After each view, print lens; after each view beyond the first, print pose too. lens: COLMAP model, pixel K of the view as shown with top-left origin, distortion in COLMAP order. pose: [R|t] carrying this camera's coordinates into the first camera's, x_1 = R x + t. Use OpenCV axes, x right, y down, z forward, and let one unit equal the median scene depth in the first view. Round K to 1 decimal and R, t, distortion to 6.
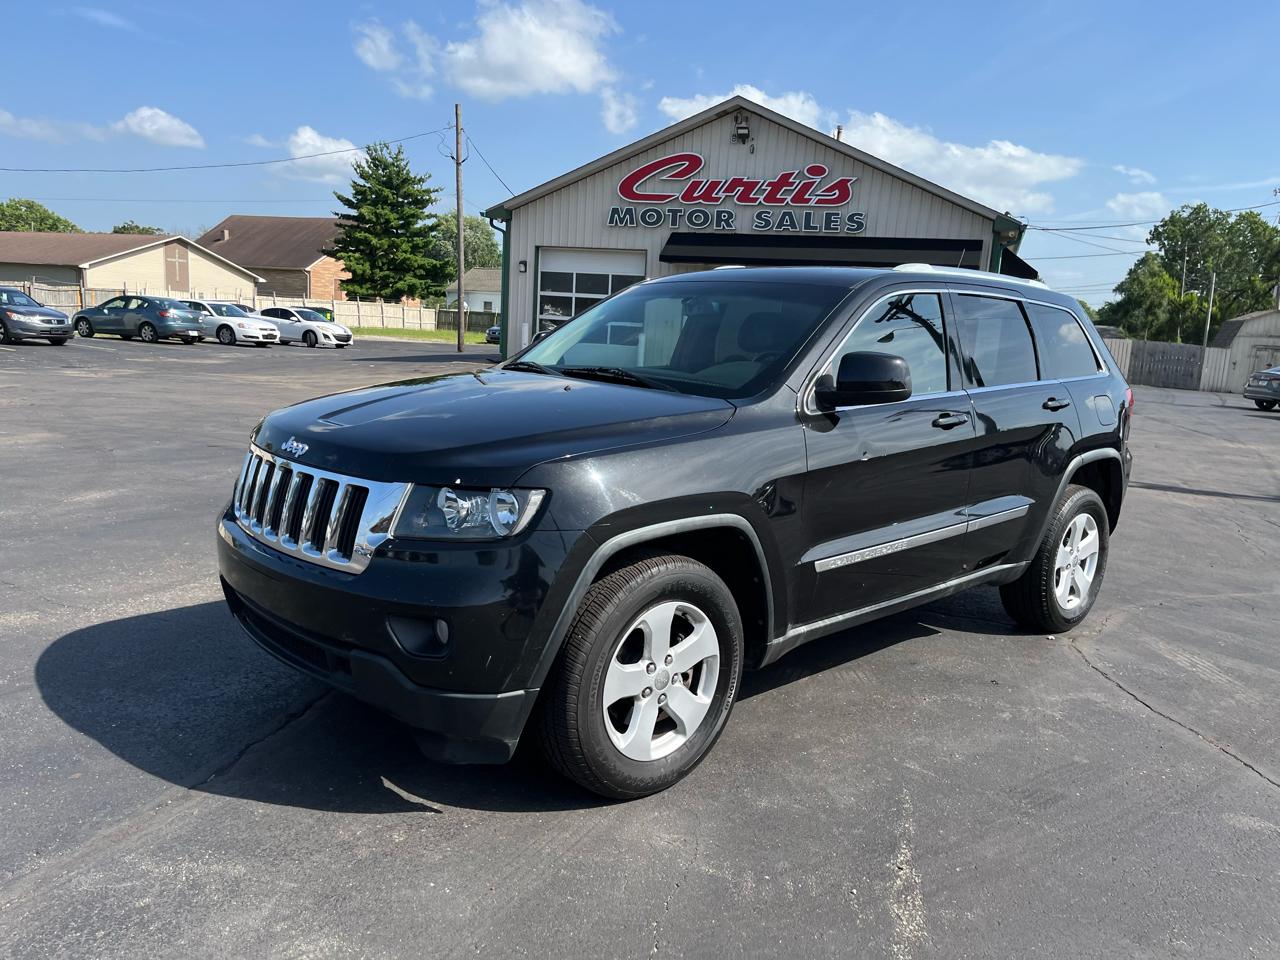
lens RADIAL K [[981.9, 0, 657.5], [0, 981.9, 482.5], [0, 0, 1]] dist [0.063583, -0.085220]
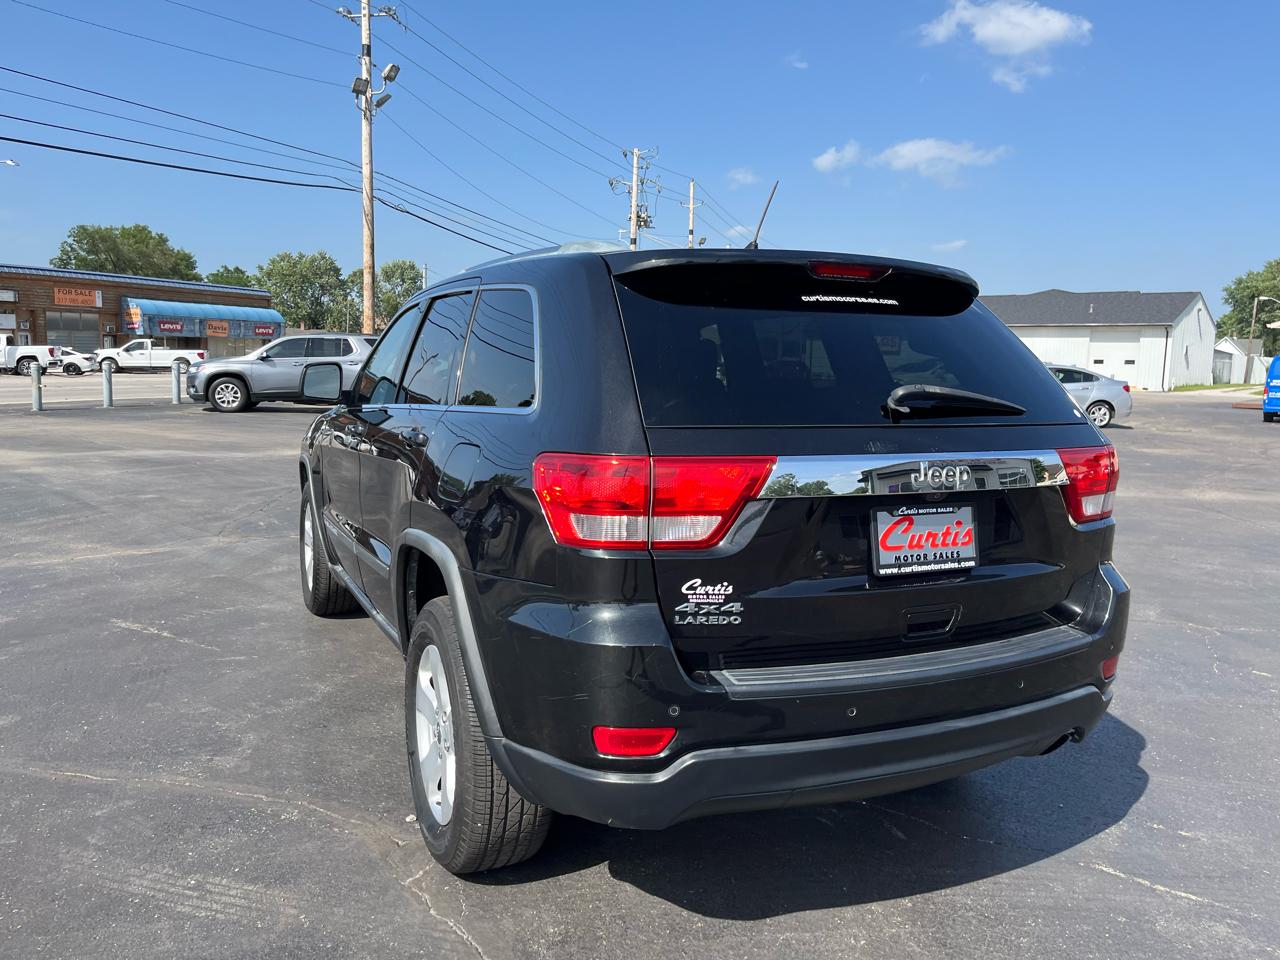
lens RADIAL K [[981.9, 0, 657.5], [0, 981.9, 482.5], [0, 0, 1]] dist [0.063583, -0.085220]
pose [[-0.307077, 0.057943, -0.949919, 0.215515], [-0.191059, 0.974070, 0.121179, -0.035833], [0.932309, 0.218702, -0.288044, 0.295988]]
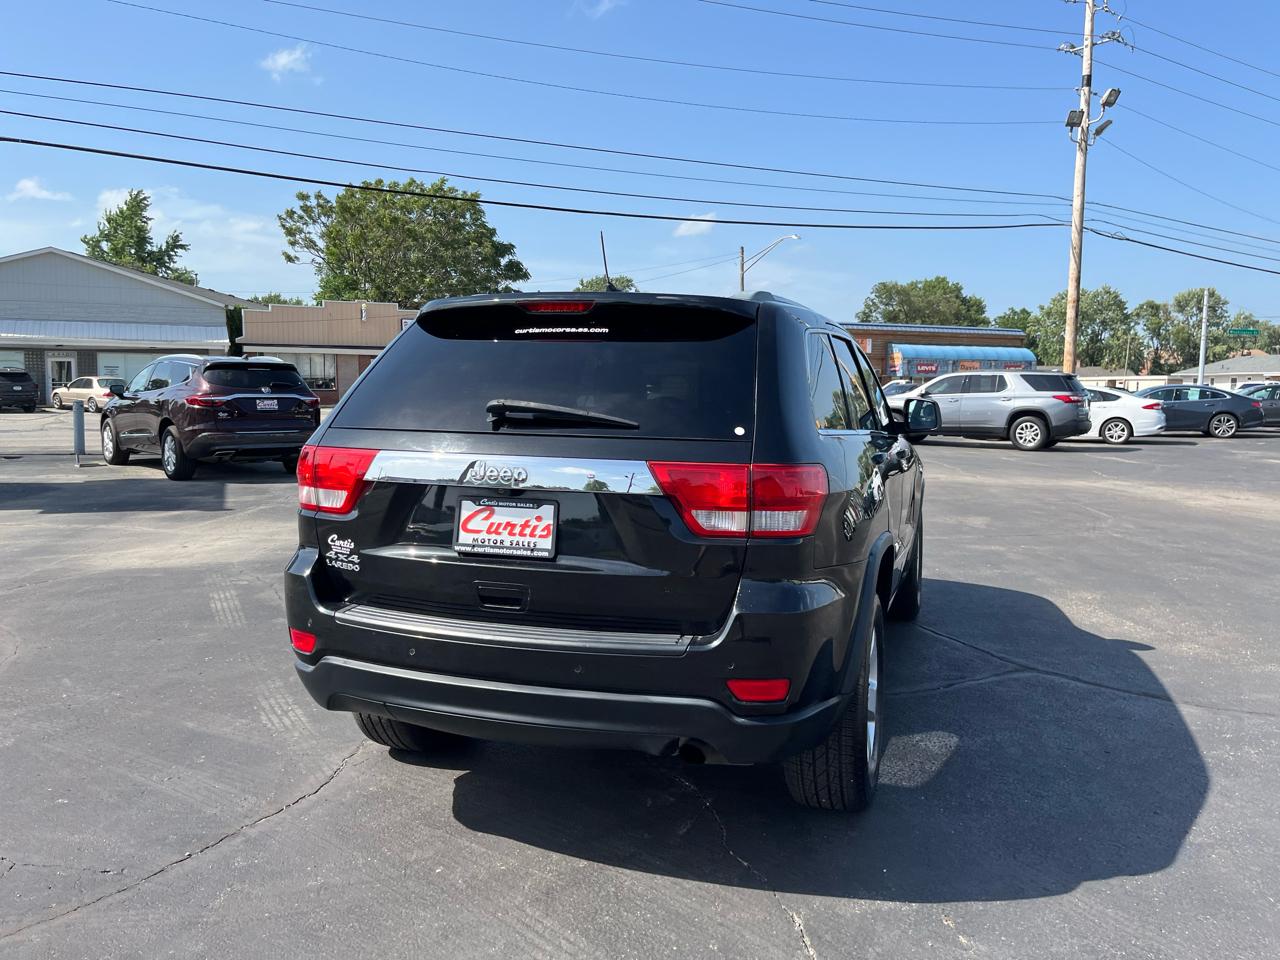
lens RADIAL K [[981.9, 0, 657.5], [0, 981.9, 482.5], [0, 0, 1]] dist [0.063583, -0.085220]
pose [[-0.879323, -0.016852, -0.475927, 0.147960], [-0.134348, 0.967559, 0.213962, -0.058253], [0.456882, 0.252082, -0.853061, 0.411058]]
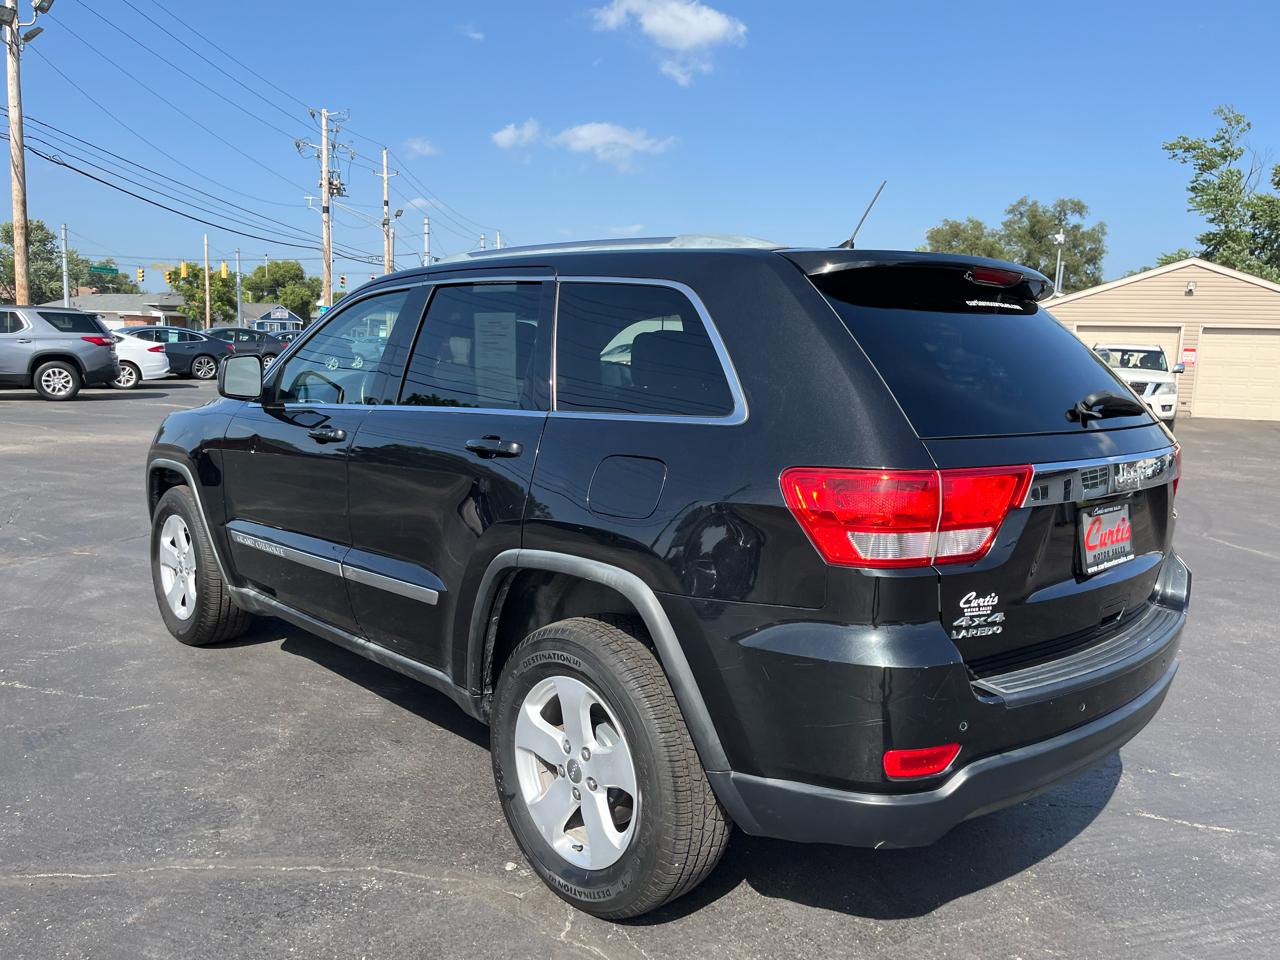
lens RADIAL K [[981.9, 0, 657.5], [0, 981.9, 482.5], [0, 0, 1]] dist [0.063583, -0.085220]
pose [[0.003106, 0.084644, -0.996406, 0.218844], [-0.190073, 0.978296, 0.082513, -0.028175], [0.981765, 0.189133, 0.019128, 0.238651]]
